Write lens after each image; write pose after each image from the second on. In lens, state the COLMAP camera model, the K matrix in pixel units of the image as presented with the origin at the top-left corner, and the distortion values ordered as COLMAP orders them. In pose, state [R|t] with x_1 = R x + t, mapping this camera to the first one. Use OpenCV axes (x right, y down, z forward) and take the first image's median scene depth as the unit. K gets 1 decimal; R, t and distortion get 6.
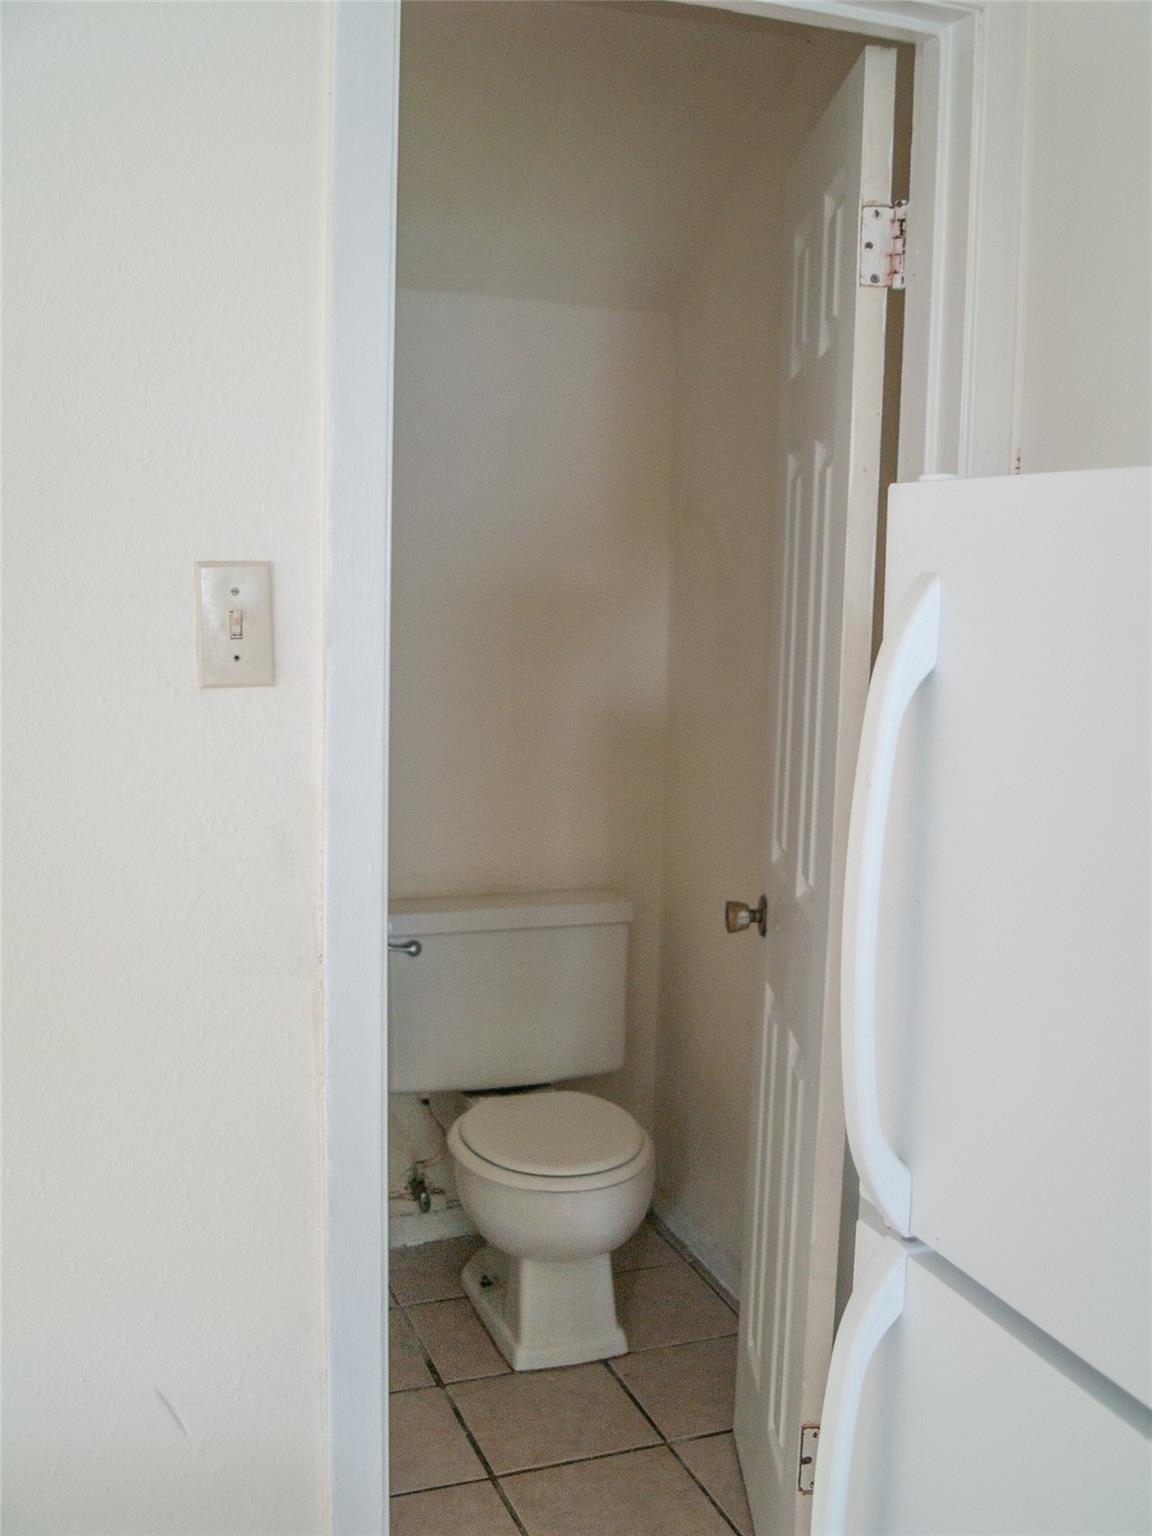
lens RADIAL K [[1579.2, 0, 576.2], [0, 1579.2, 772.8], [0, 0, 1]] dist [-0.089501, 0.000000]
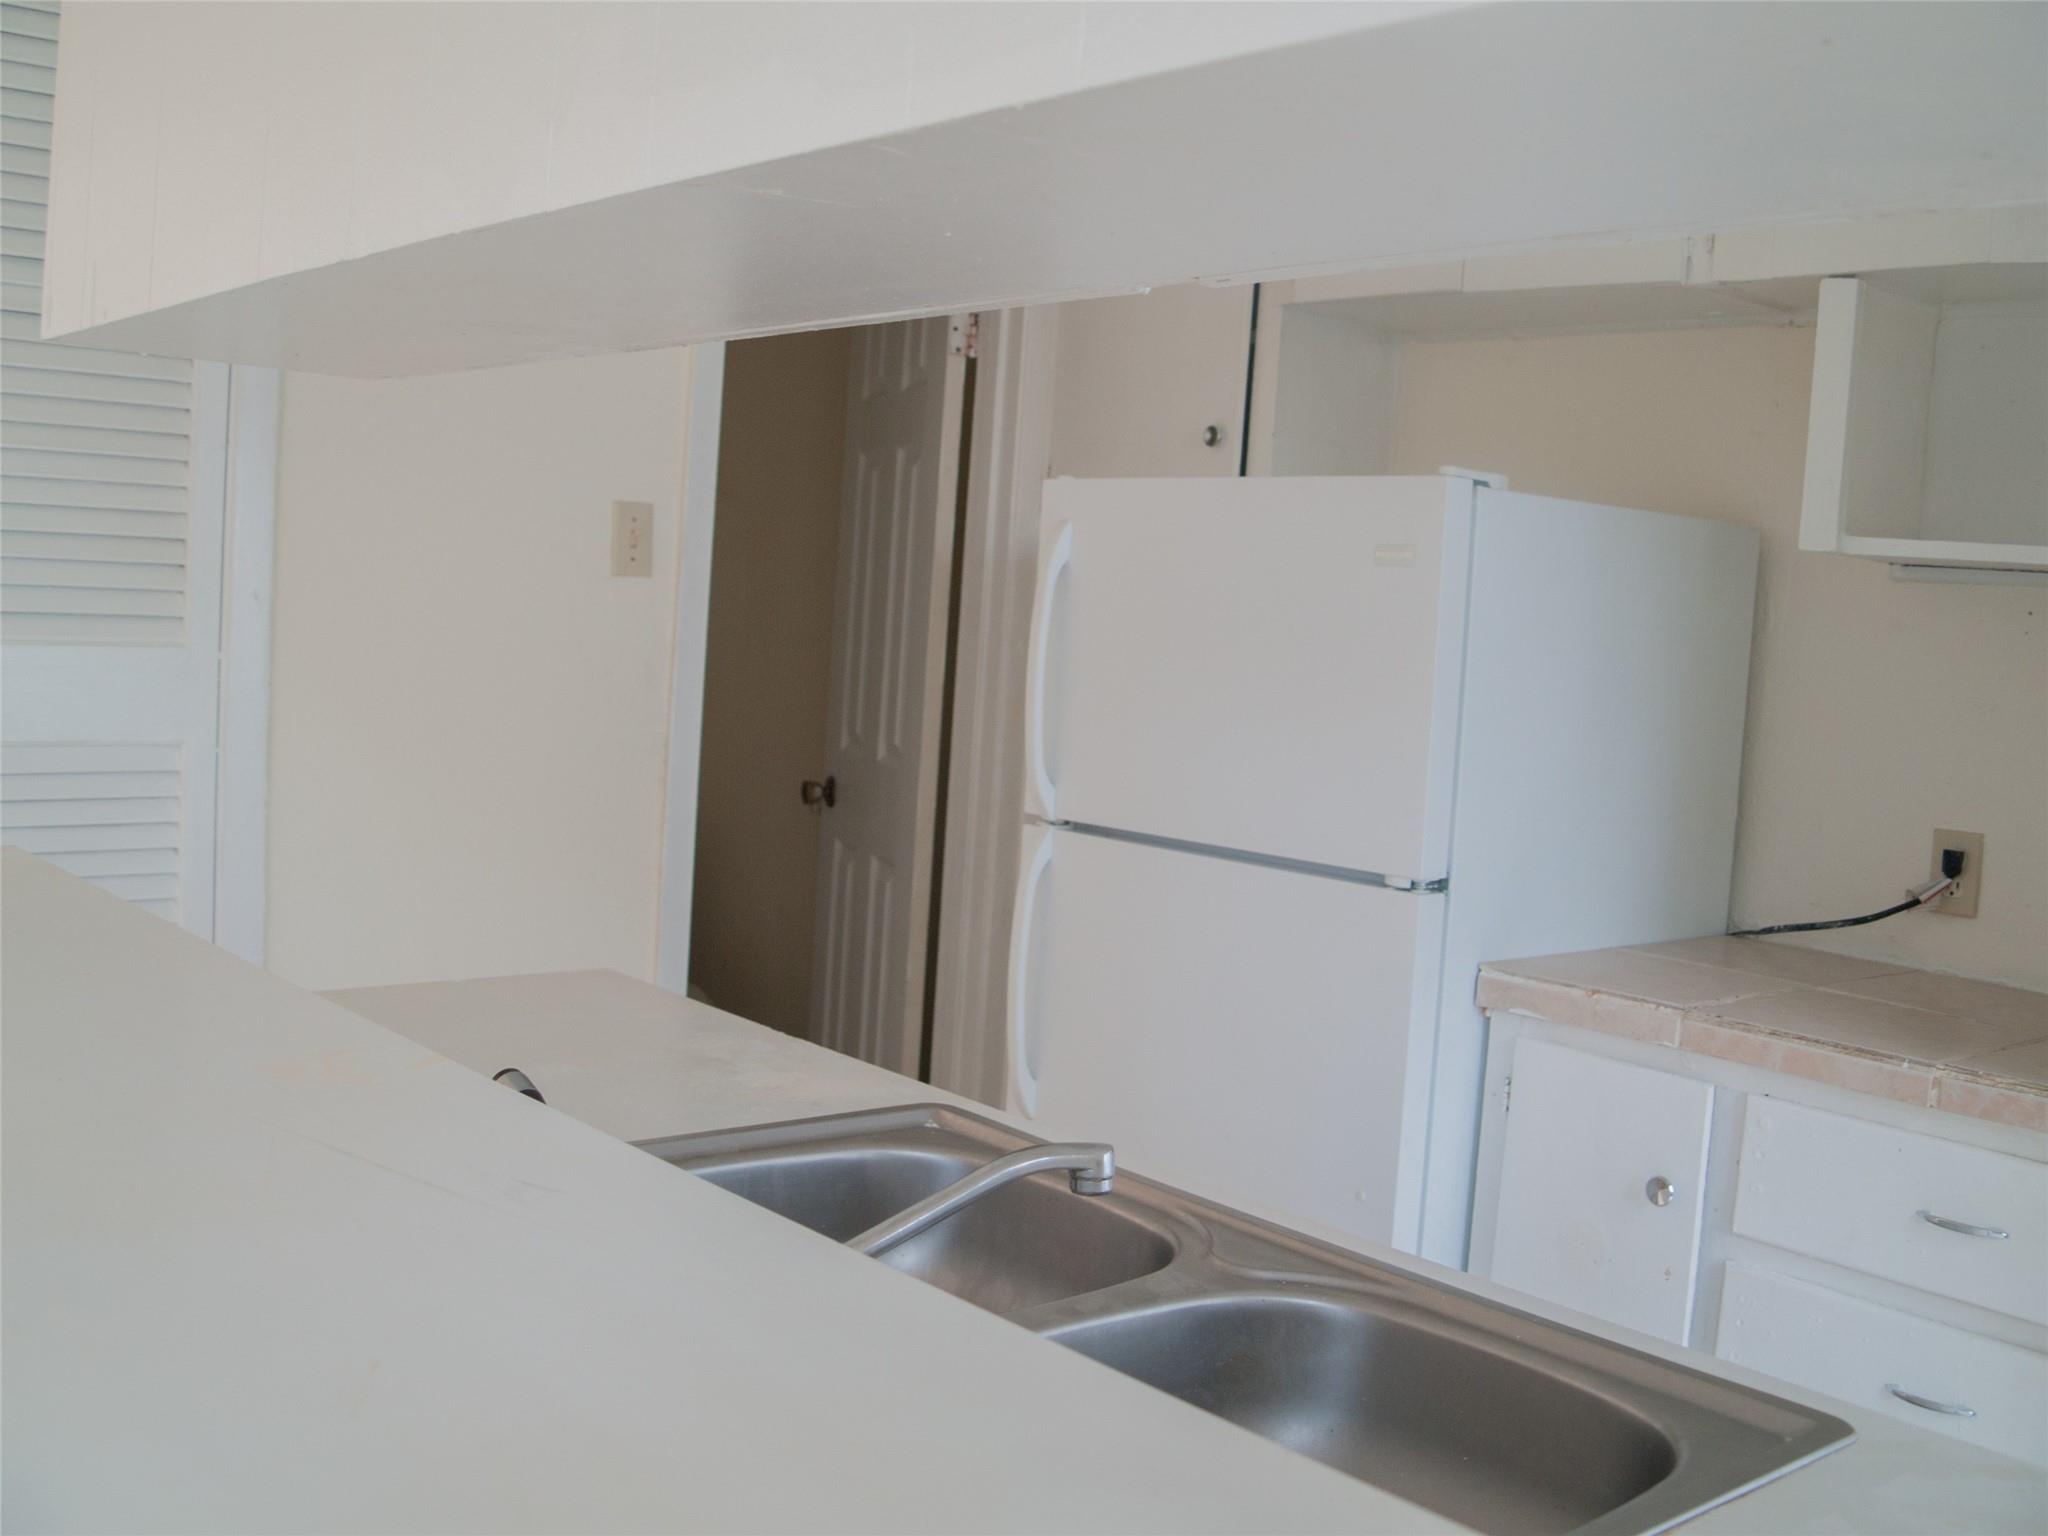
lens RADIAL K [[2105.6, 0, 1023.5], [0, 2105.6, 766.7], [0, 0, 1]] dist [-0.089501, 0.000000]
pose [[0.932679, 0.012700, 0.360484, -0.513423], [0.002637, 0.999113, -0.042023, 0.198586], [-0.360698, 0.040145, 0.931818, -1.002508]]
